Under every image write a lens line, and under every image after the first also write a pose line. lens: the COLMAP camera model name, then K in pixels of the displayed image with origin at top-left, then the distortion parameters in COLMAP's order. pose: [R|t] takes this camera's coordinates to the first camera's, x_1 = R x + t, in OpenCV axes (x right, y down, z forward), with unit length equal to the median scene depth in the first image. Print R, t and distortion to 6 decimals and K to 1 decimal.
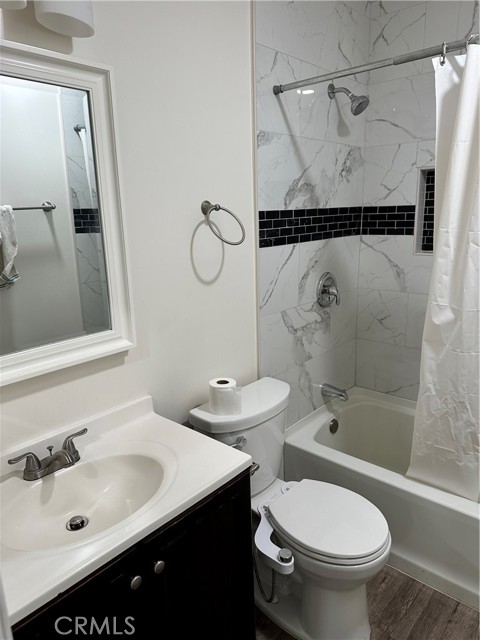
lens RADIAL K [[435.7, 0, 238.5], [0, 435.7, 318.8], [0, 0, 1]] dist [0.080043, -0.106401]
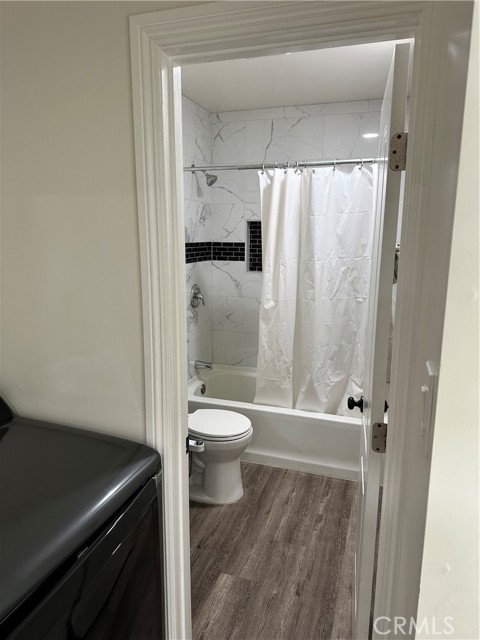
lens RADIAL K [[435.7, 0, 238.5], [0, 435.7, 318.8], [0, 0, 1]] dist [0.080043, -0.106401]
pose [[0.913975, -0.038630, 0.403926, -0.277358], [0.061652, 0.997121, -0.044142, 0.088813], [-0.401058, 0.065248, 0.913726, -0.431482]]
